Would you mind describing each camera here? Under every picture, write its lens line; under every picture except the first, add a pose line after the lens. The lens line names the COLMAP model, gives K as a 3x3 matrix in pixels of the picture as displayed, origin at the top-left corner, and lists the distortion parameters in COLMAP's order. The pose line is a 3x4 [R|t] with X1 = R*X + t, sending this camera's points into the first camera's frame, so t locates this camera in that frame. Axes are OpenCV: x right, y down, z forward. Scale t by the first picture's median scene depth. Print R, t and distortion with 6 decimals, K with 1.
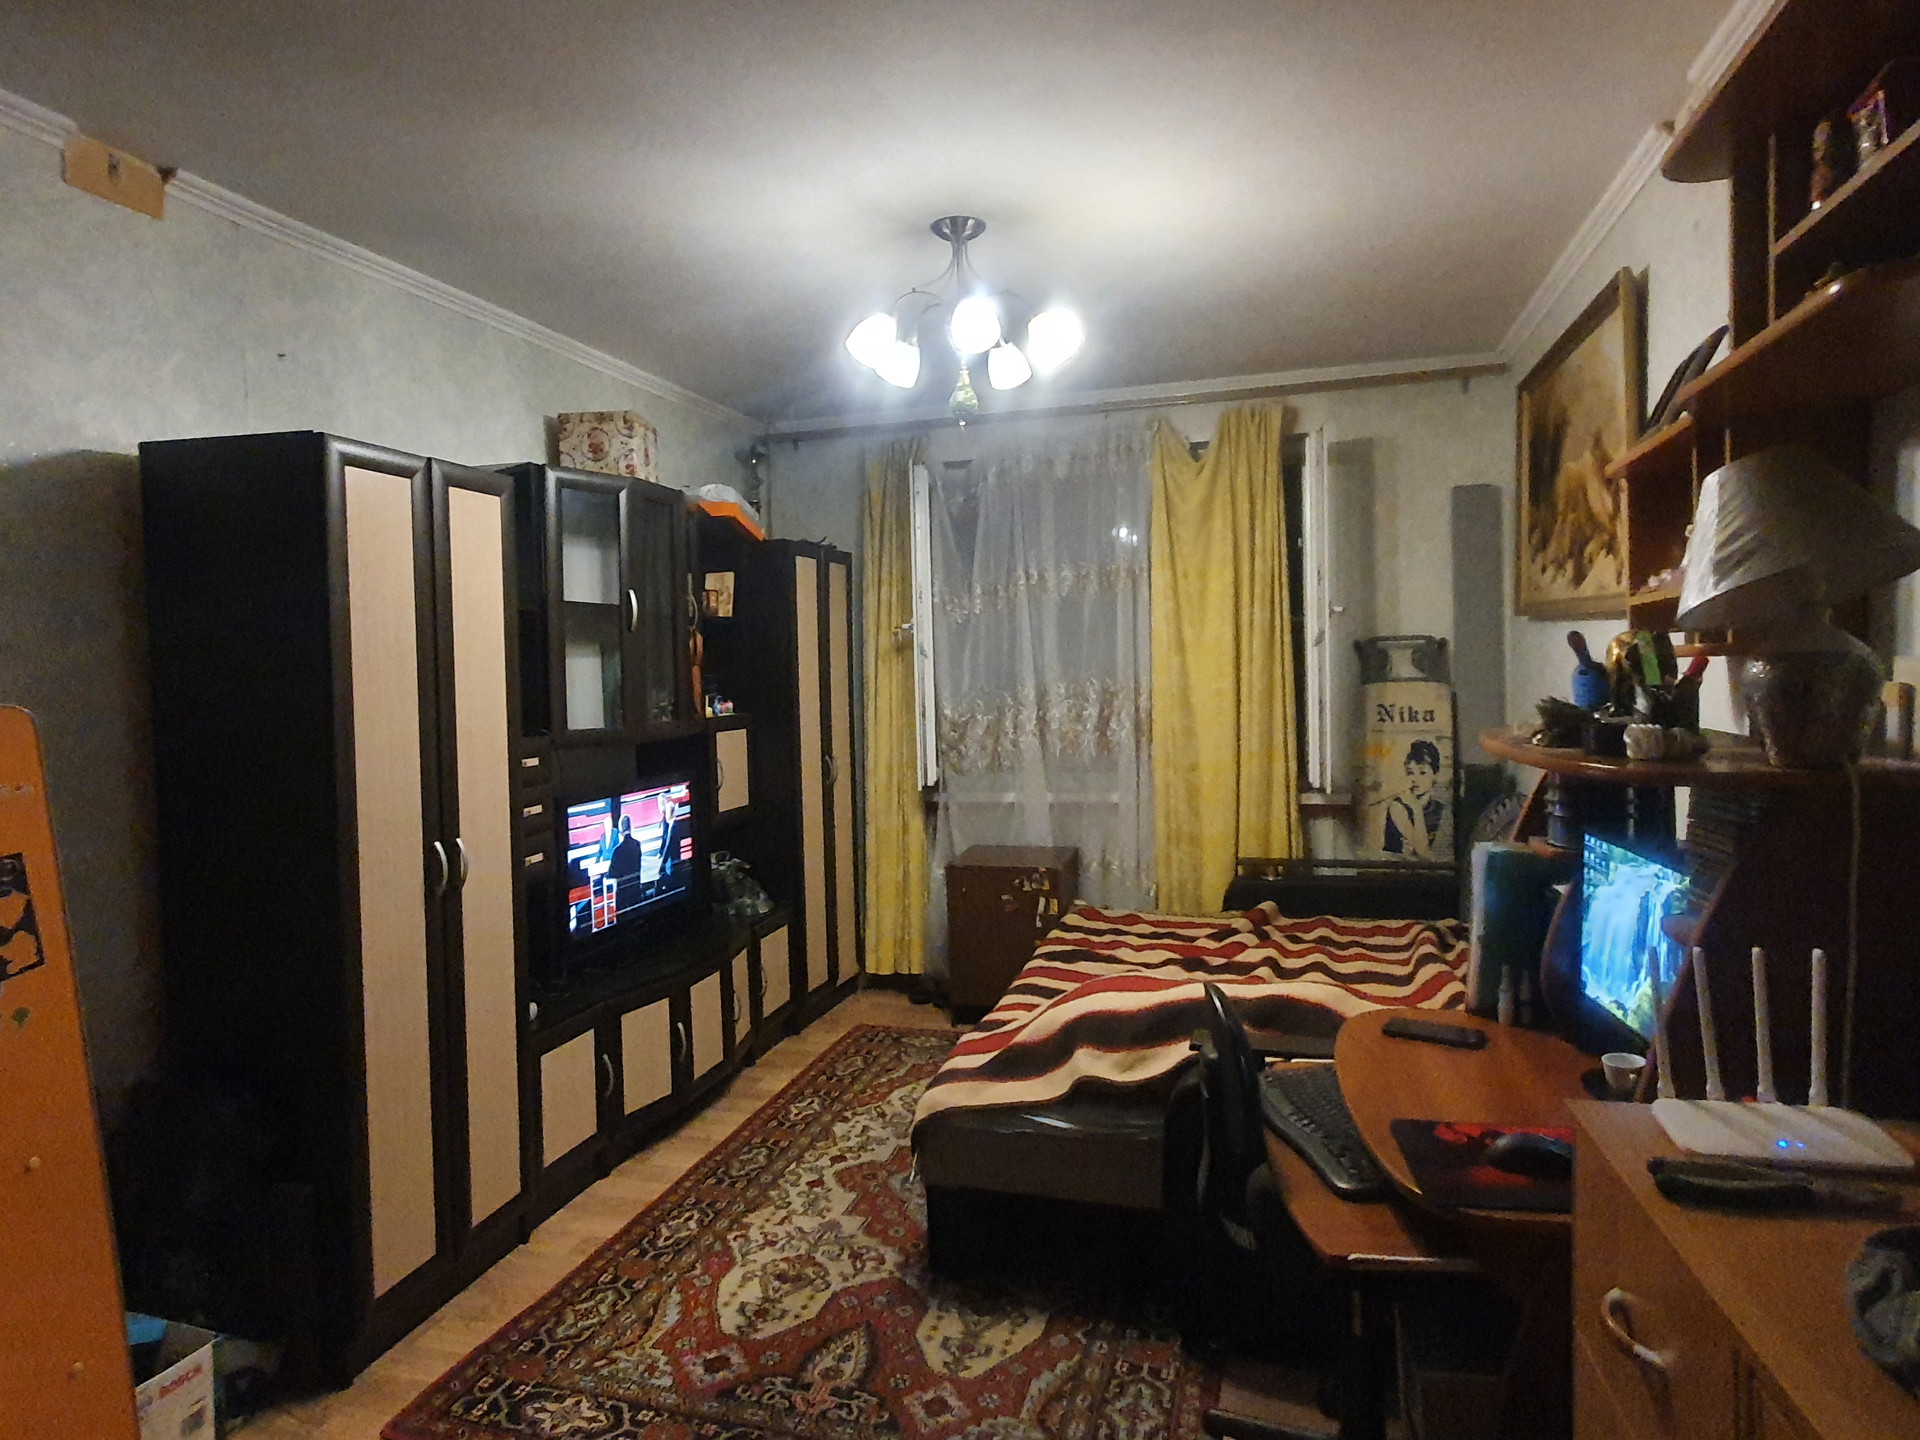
lens RADIAL K [[1112.0, 0, 917.1], [0, 1112.0, 720.9], [0, 0, 1]] dist [0.004052, 0.002254]
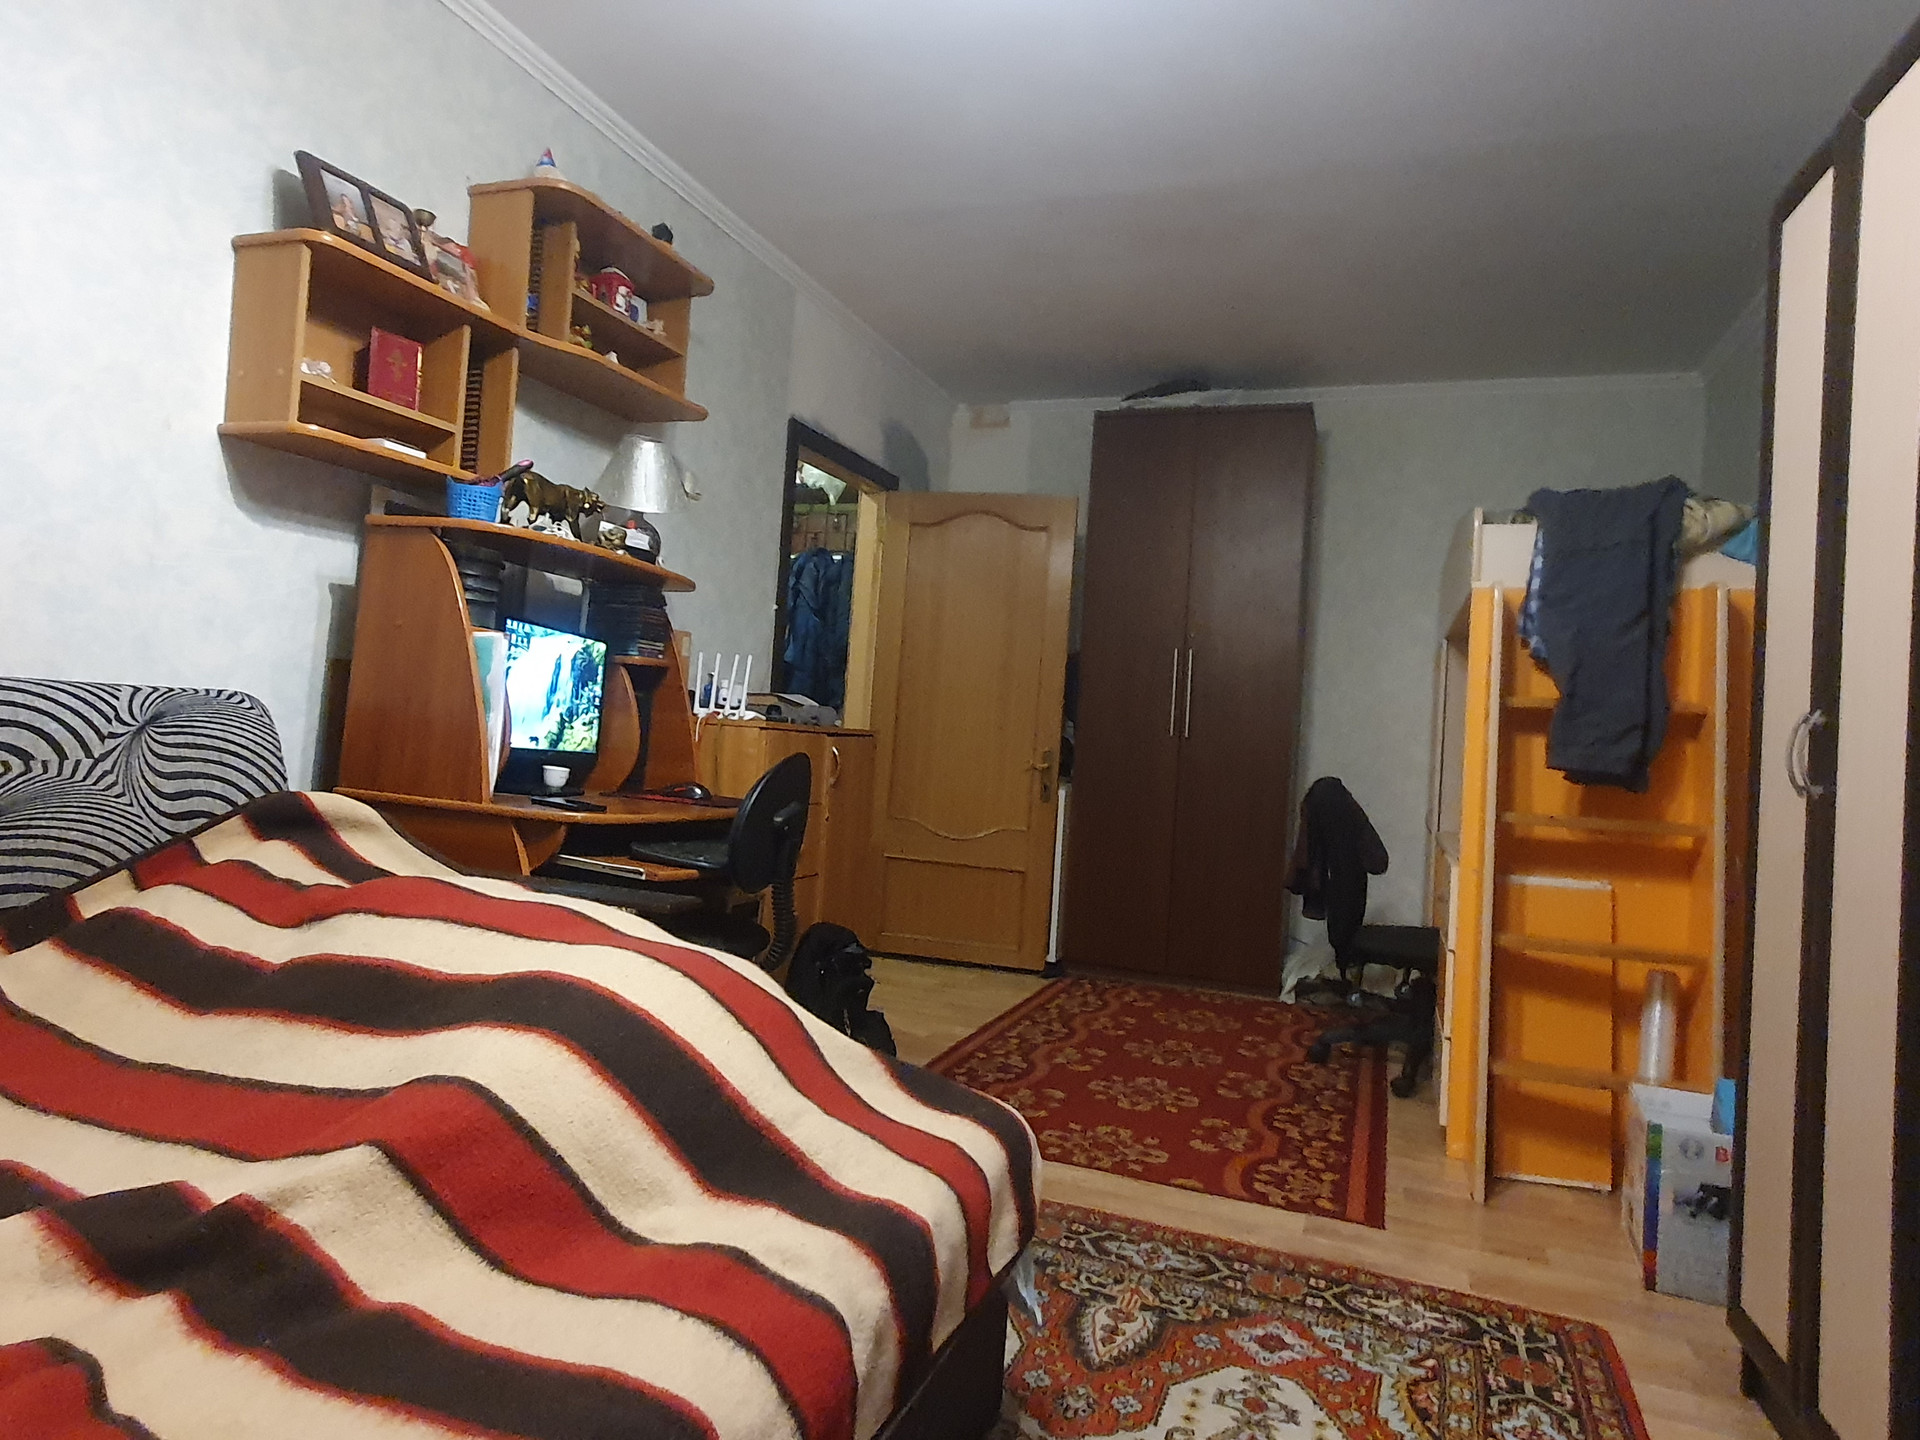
lens RADIAL K [[1102.1, 0, 960.0], [0, 1102.1, 720.0], [0, 0, 1]] dist [-0.003404, 0.000943]
pose [[-0.998344, -0.042263, 0.039037, 0.020341], [-0.041093, 0.998696, 0.030296, 0.090180], [-0.040266, 0.028642, -0.998778, 1.278088]]
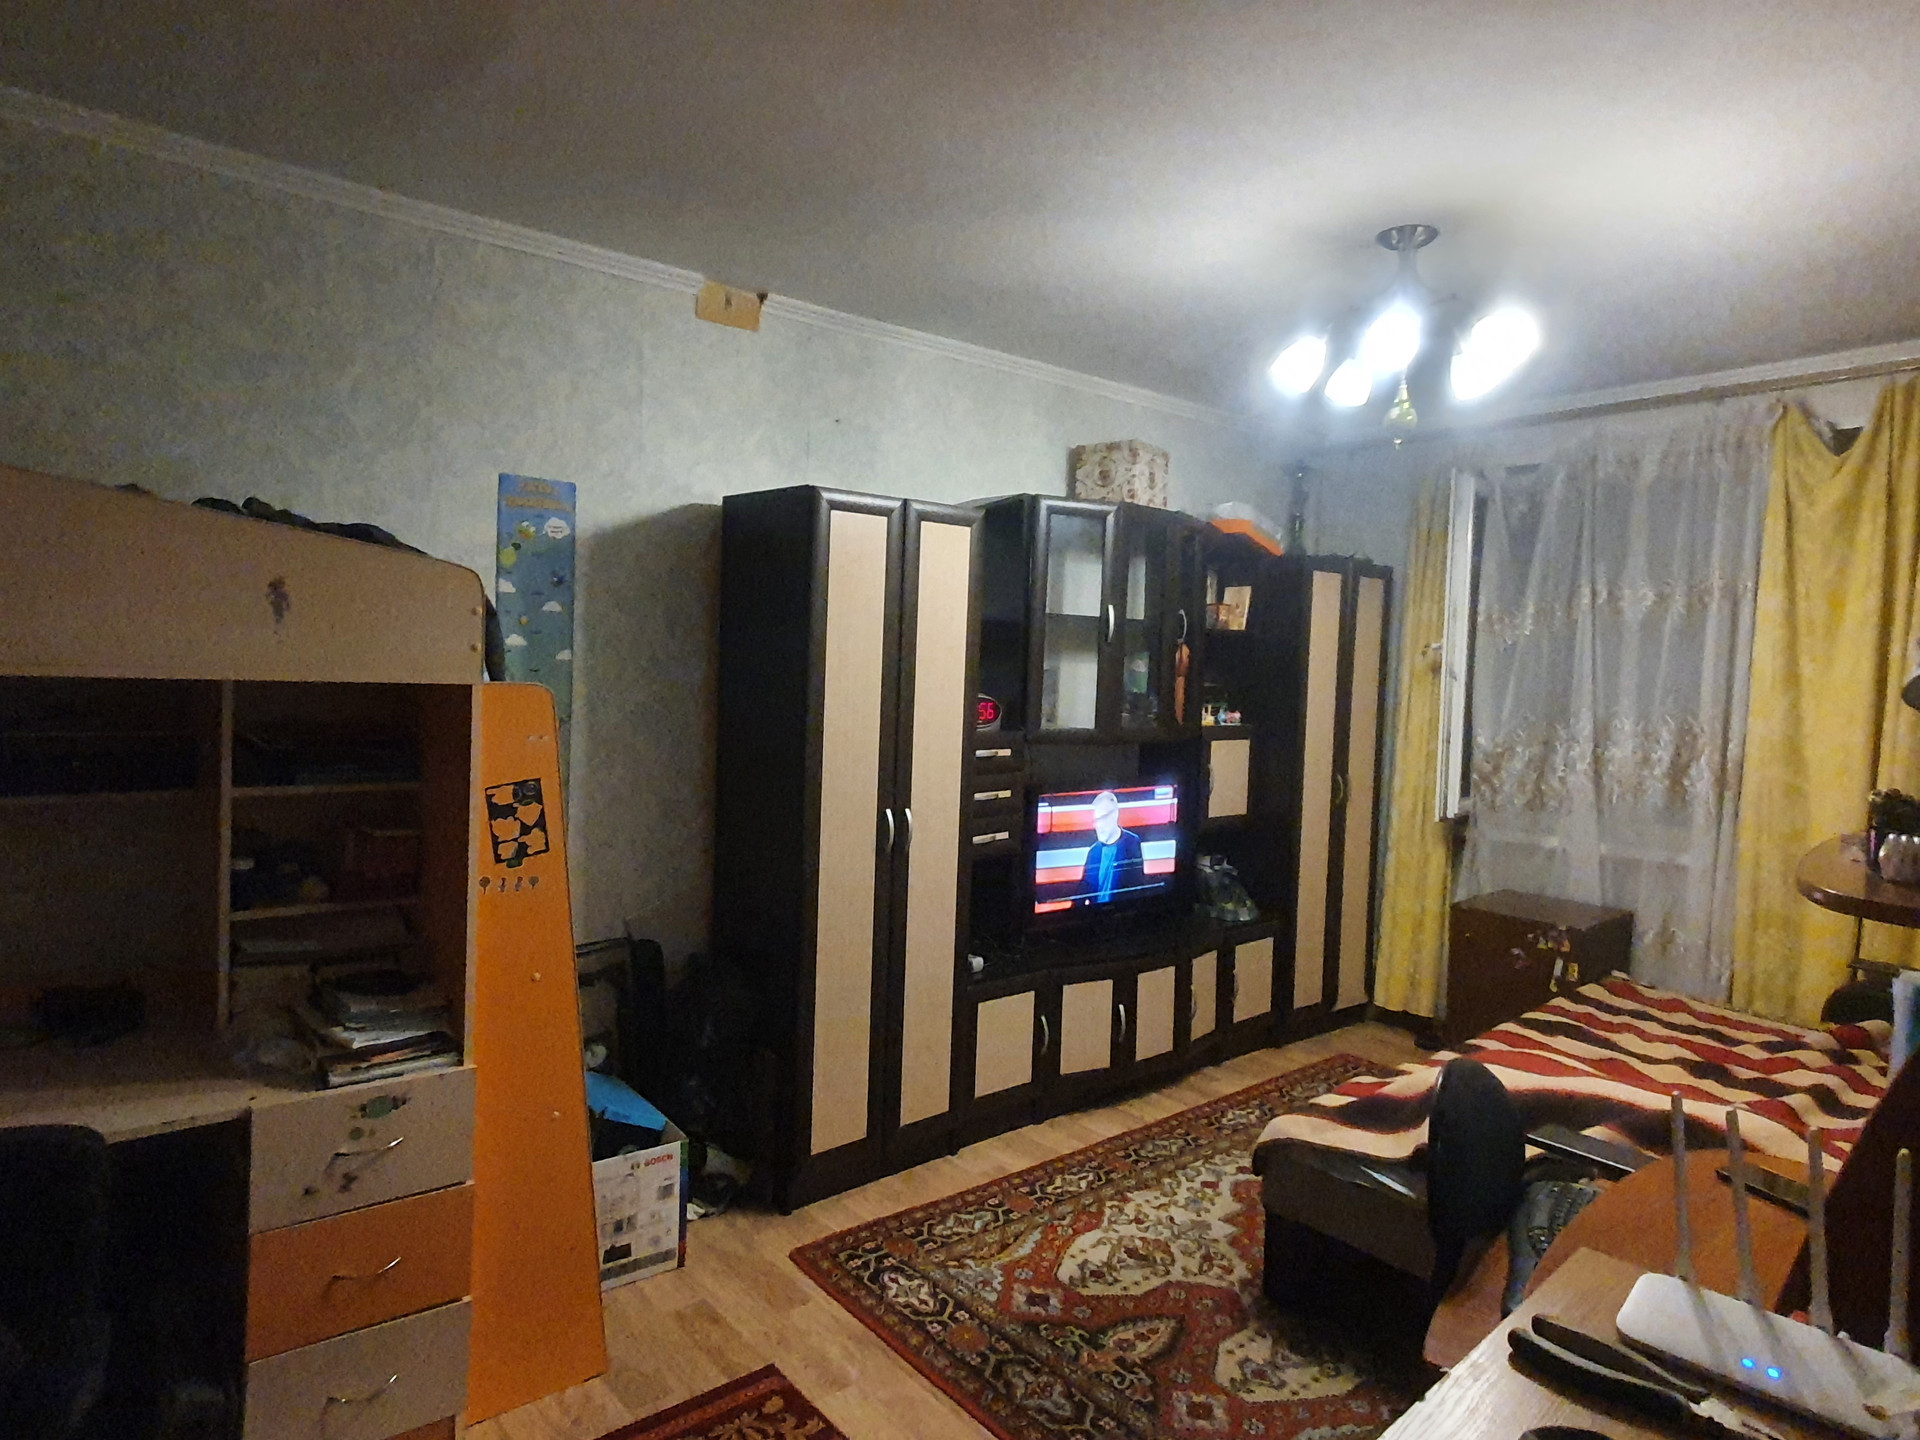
lens RADIAL K [[1102.1, 0, 960.0], [0, 1102.1, 720.0], [0, 0, 1]] dist [-0.003404, 0.000943]
pose [[0.839773, 0.077550, -0.537371, 0.221759], [-0.076956, 0.996756, 0.023583, -0.019340], [0.537456, 0.021550, 0.843016, 0.005035]]
